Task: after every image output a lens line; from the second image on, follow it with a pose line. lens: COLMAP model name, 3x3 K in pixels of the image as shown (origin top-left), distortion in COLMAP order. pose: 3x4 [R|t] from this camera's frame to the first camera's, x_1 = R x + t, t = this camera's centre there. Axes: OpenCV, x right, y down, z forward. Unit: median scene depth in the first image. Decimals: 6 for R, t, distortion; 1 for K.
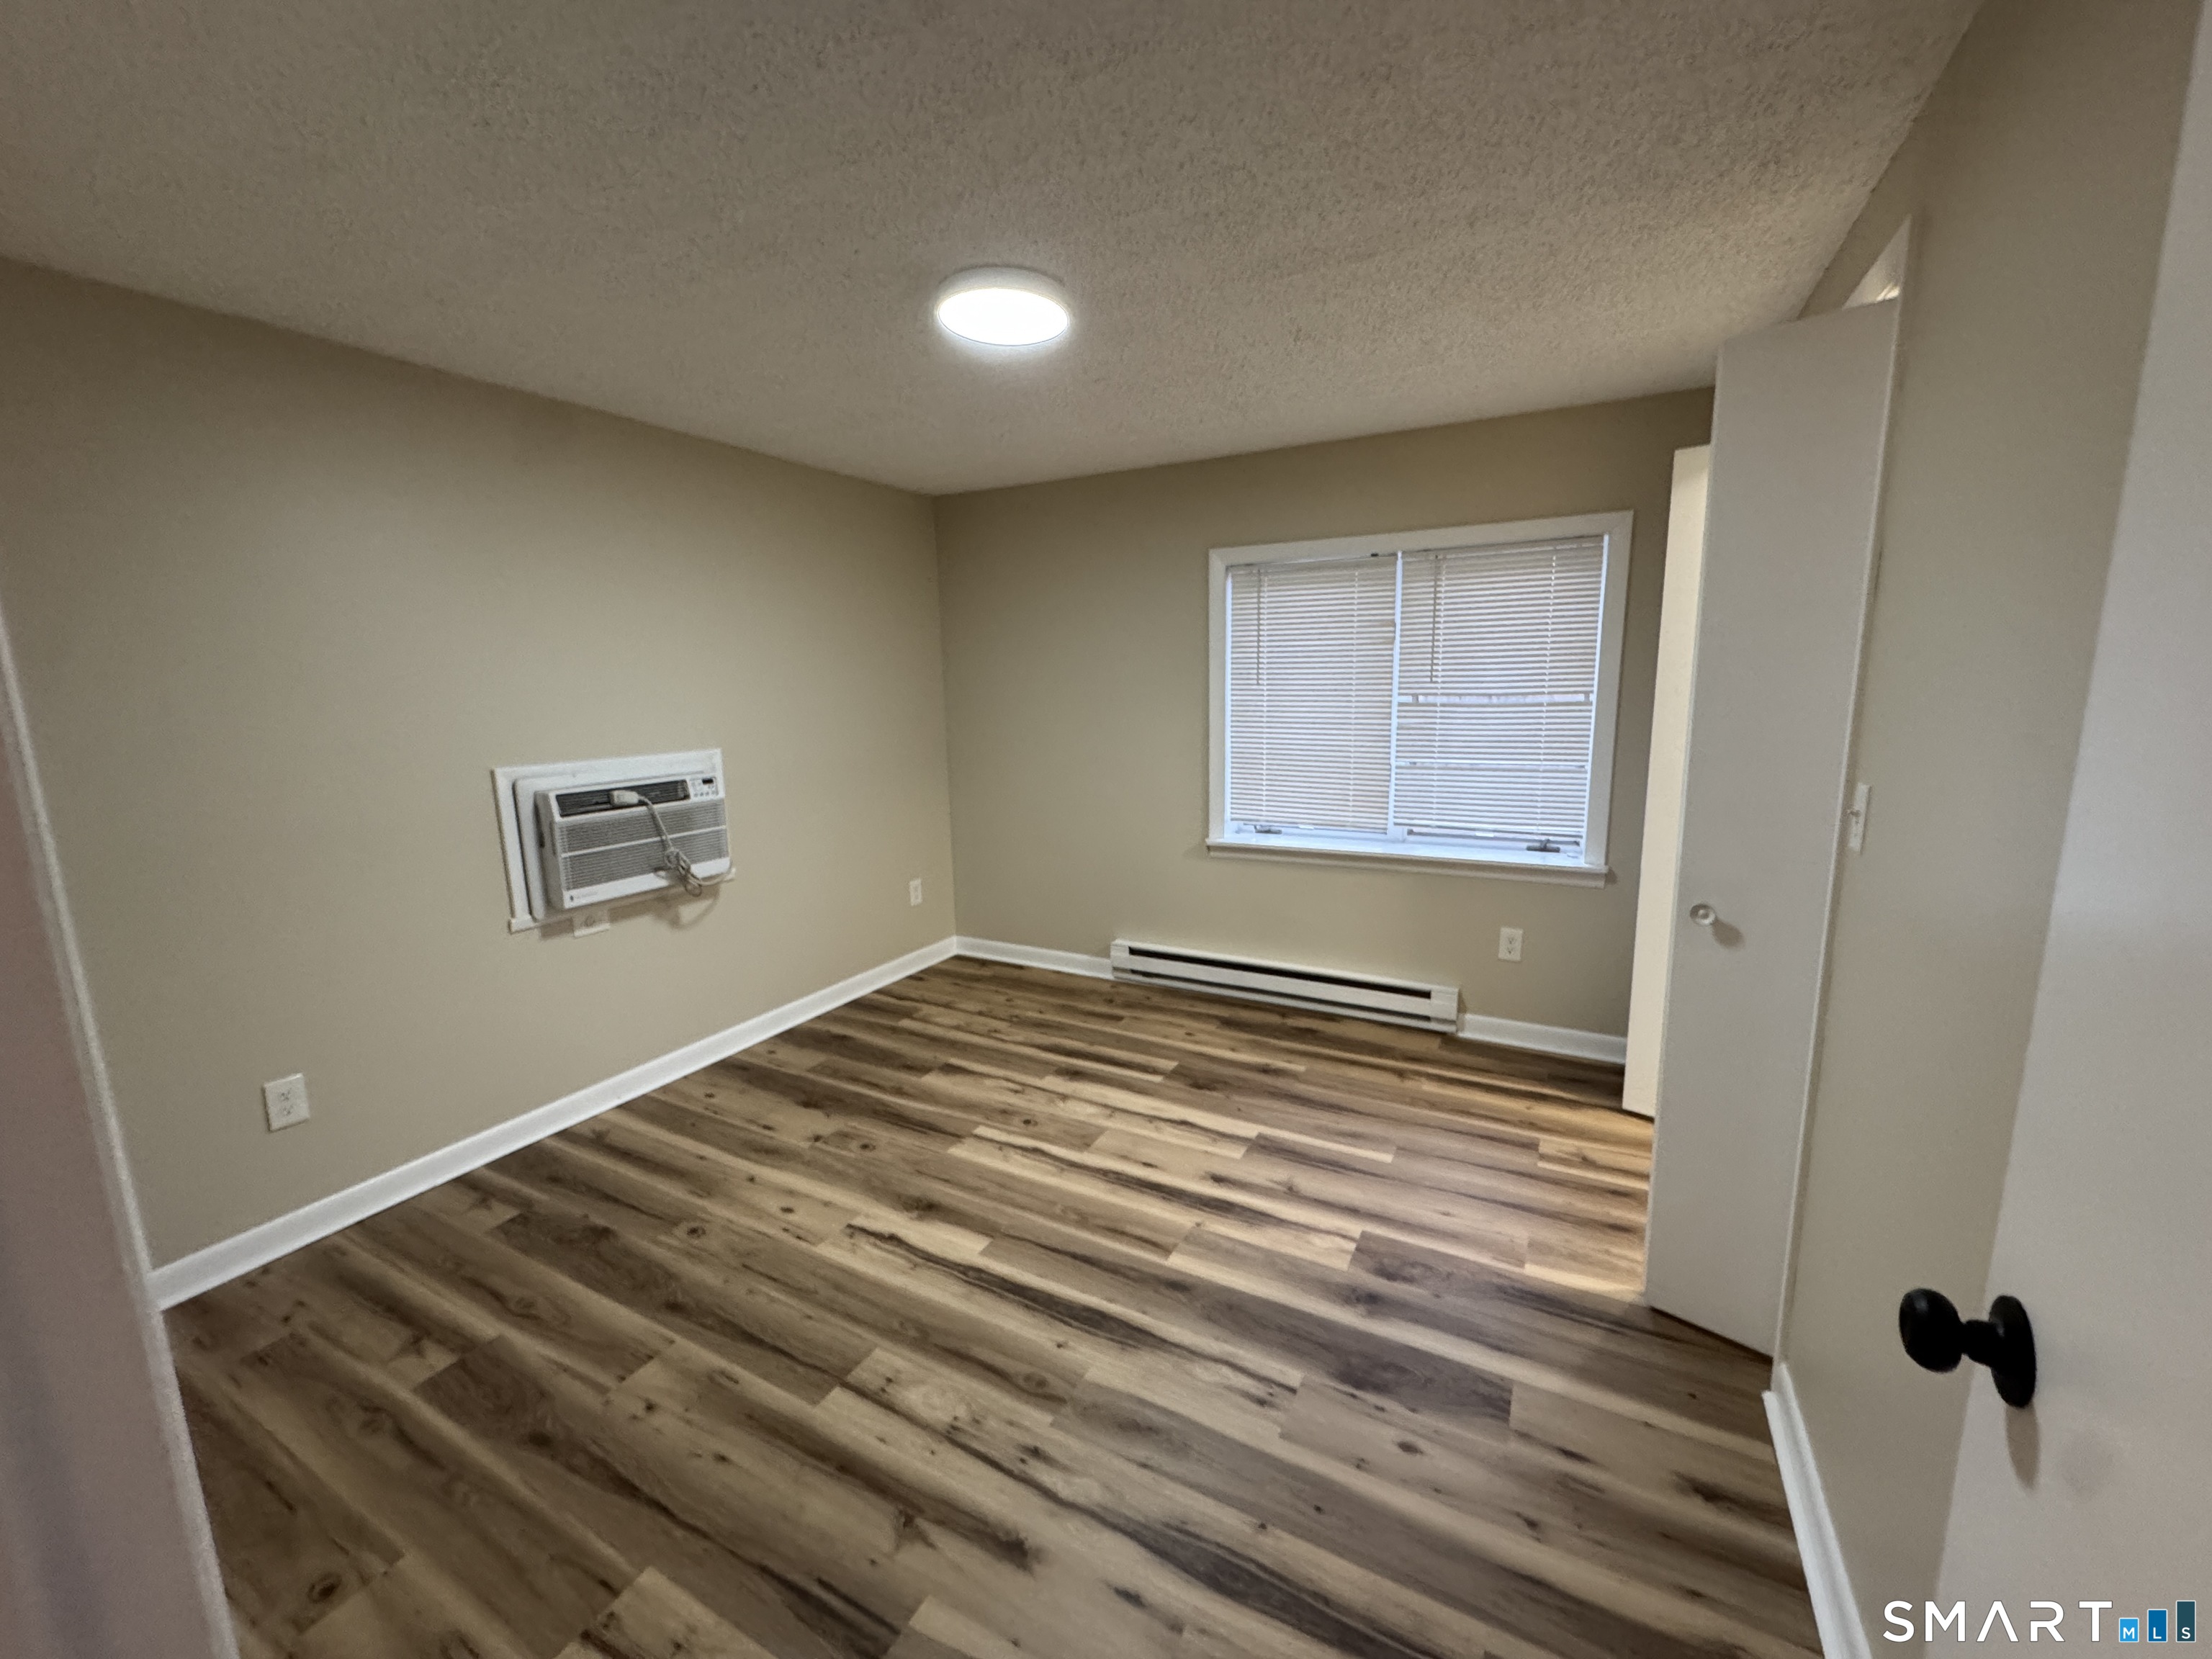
lens RADIAL K [[893.2, 0, 1108.5], [0, 893.2, 829.3], [0, 0, 1]] dist [0.001999, 0.000142]
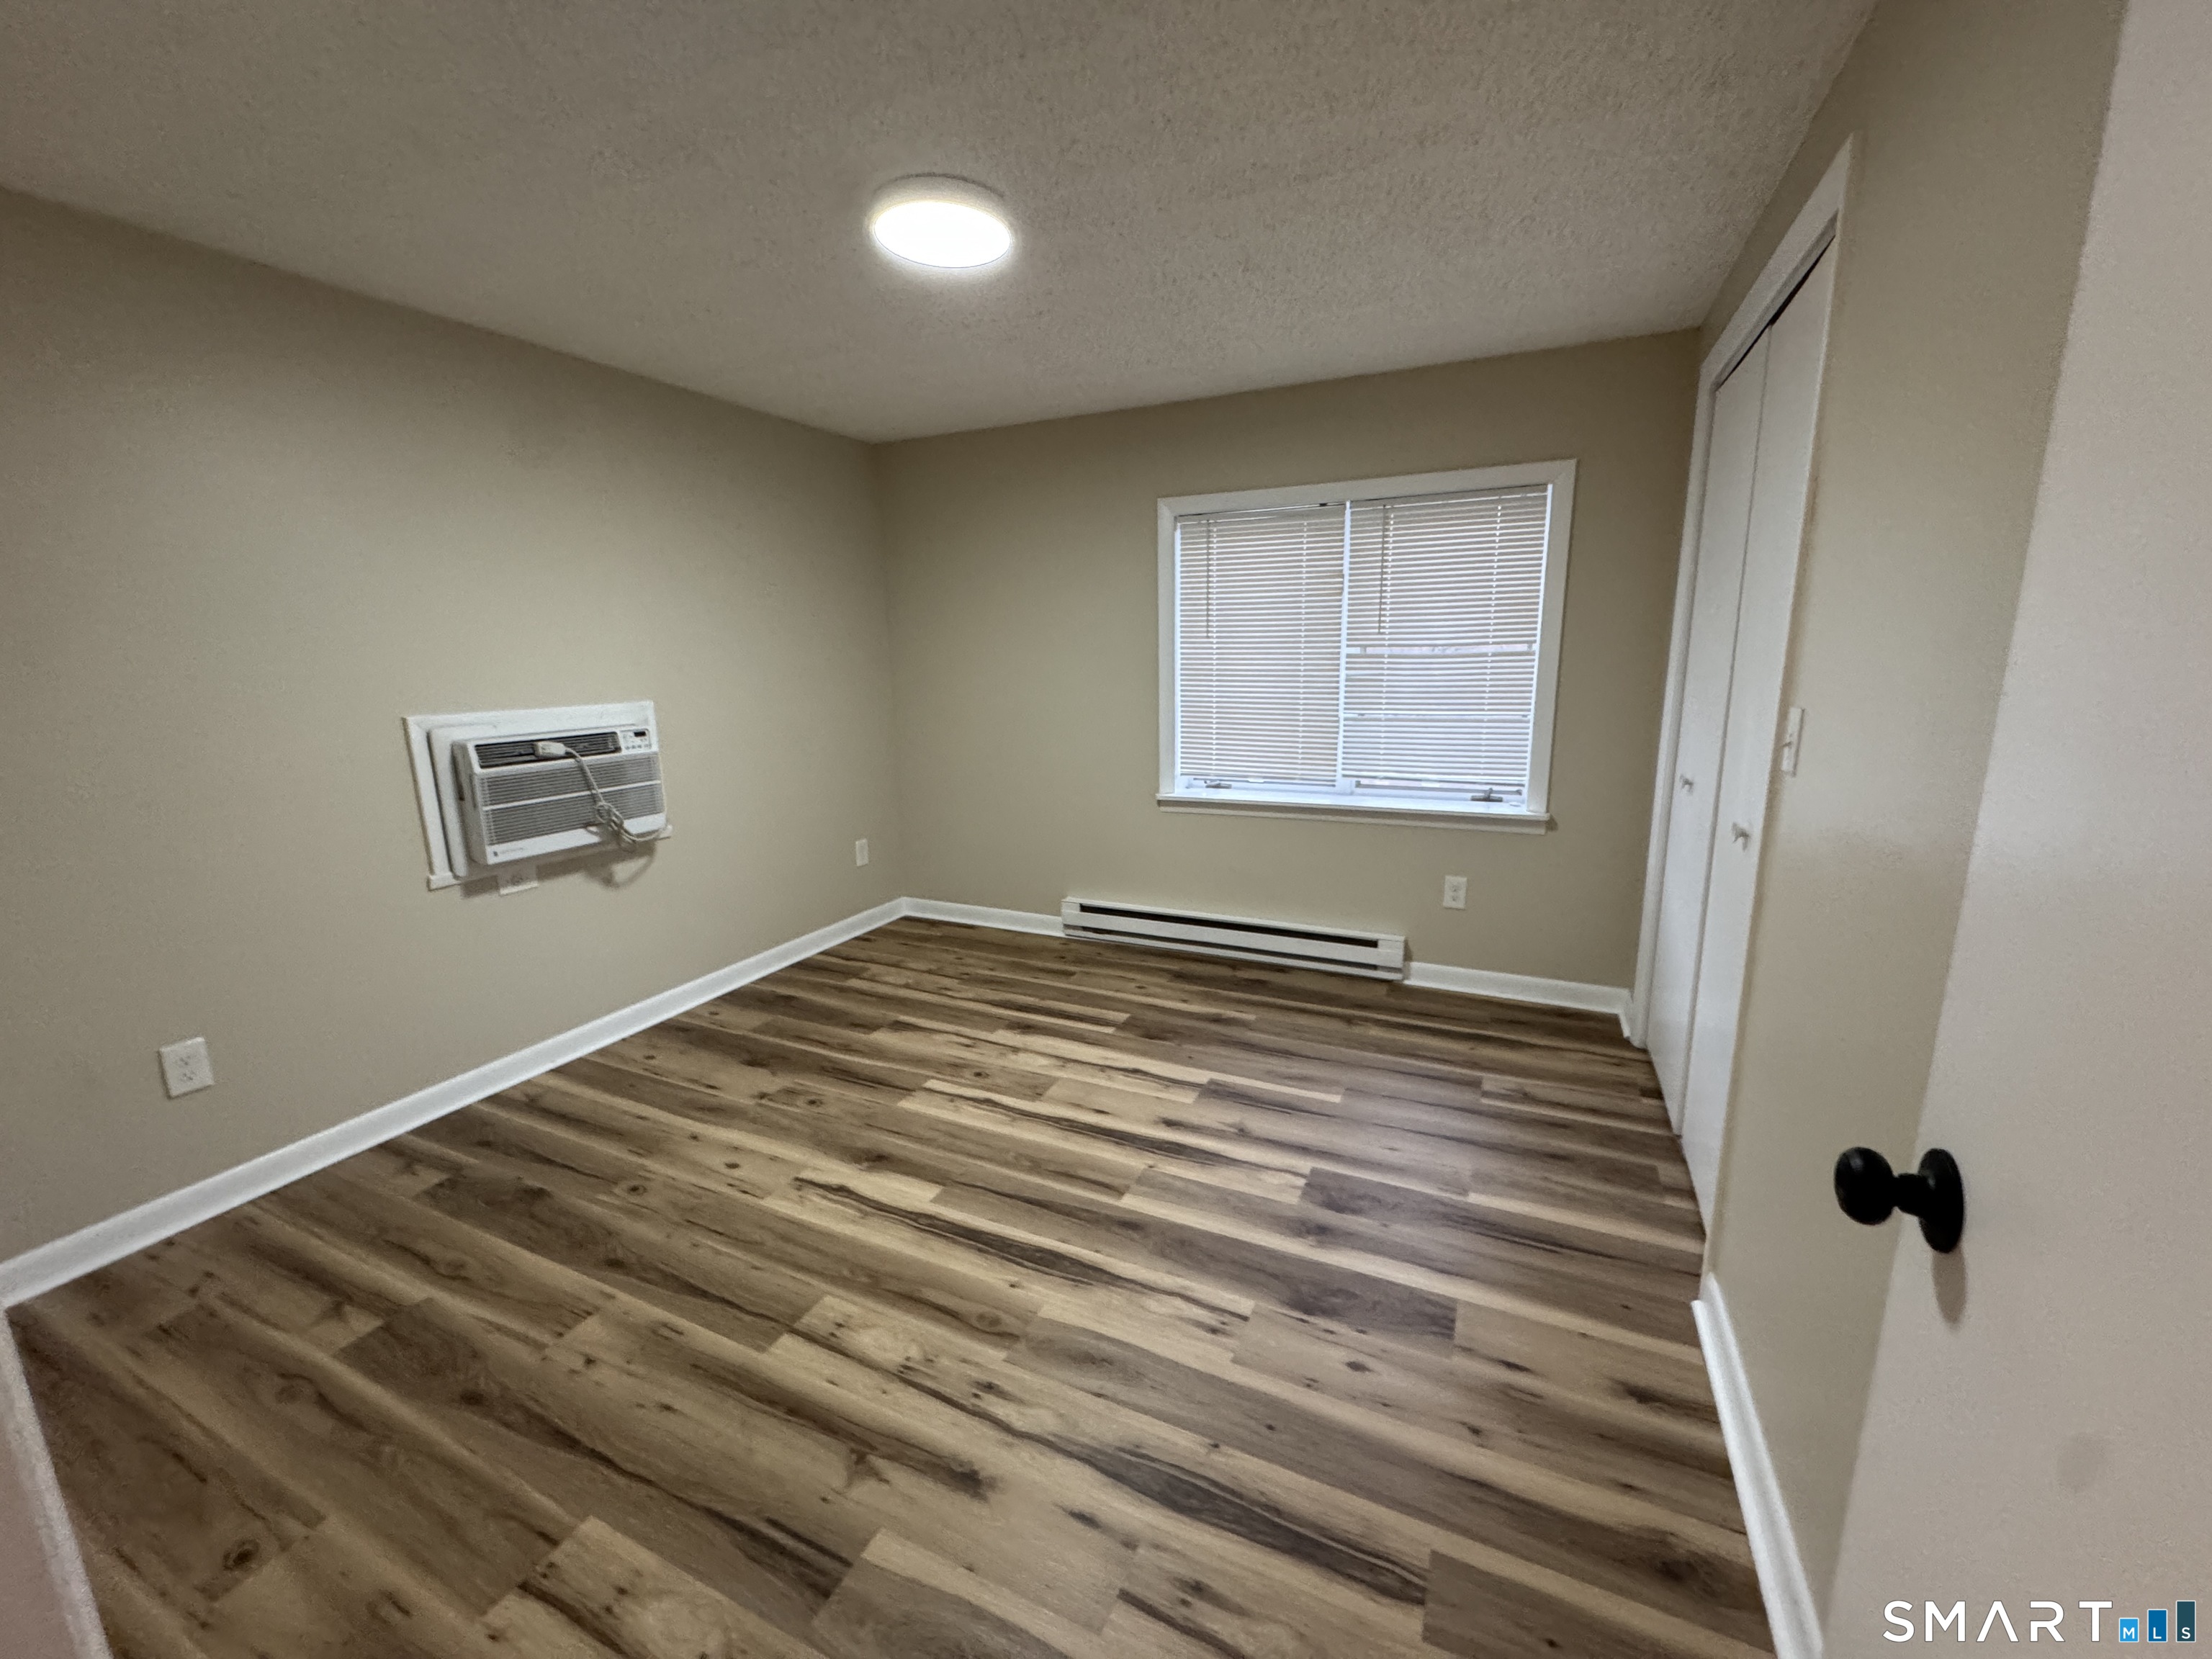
lens RADIAL K [[893.2, 0, 1109.2], [0, 893.2, 830.9], [0, 0, 1]] dist [0.001999, 0.000142]
pose [[0.998425, -0.009485, 0.055294, 0.002061], [0.007741, 0.999468, 0.031668, 0.032953], [-0.055565, -0.031190, 0.997968, 0.012620]]
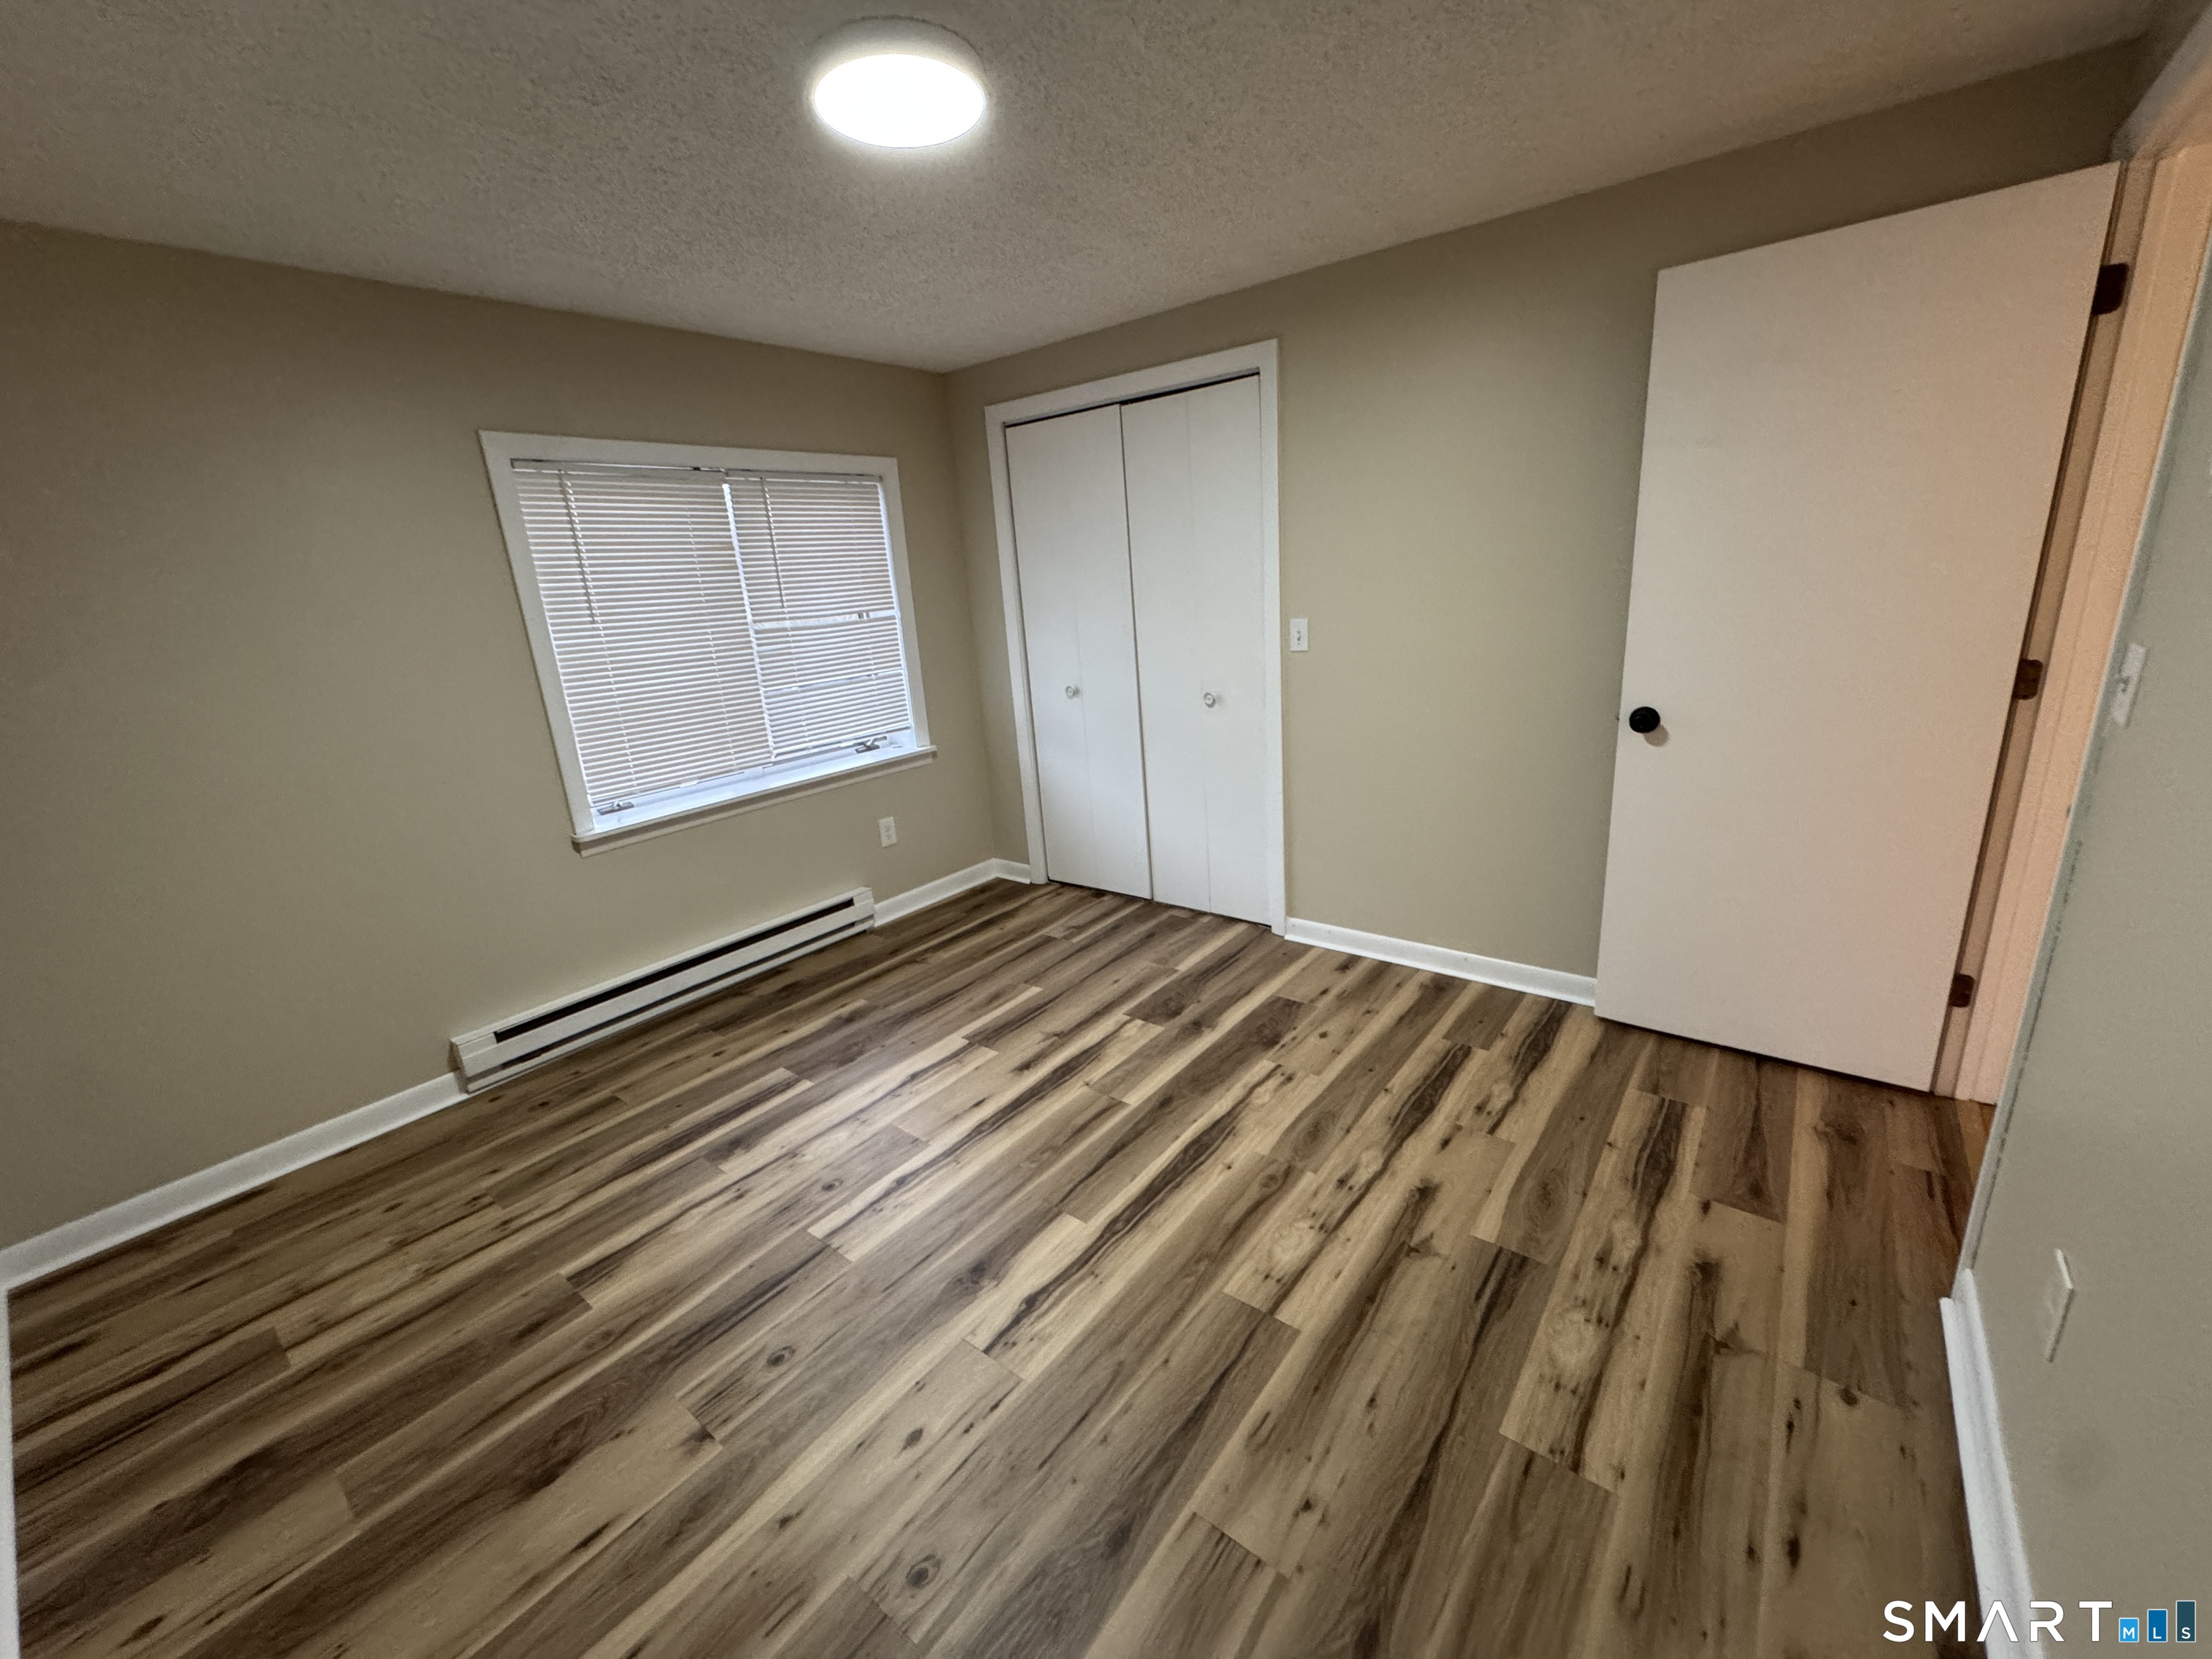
lens RADIAL K [[893.2, 0, 1105.1], [0, 893.2, 830.8], [0, 0, 1]] dist [0.001999, 0.000142]
pose [[0.160443, -0.263064, 0.951344, -0.853646], [0.227738, 0.947691, 0.223646, -0.095513], [-0.960413, 0.180775, 0.211960, 0.679419]]
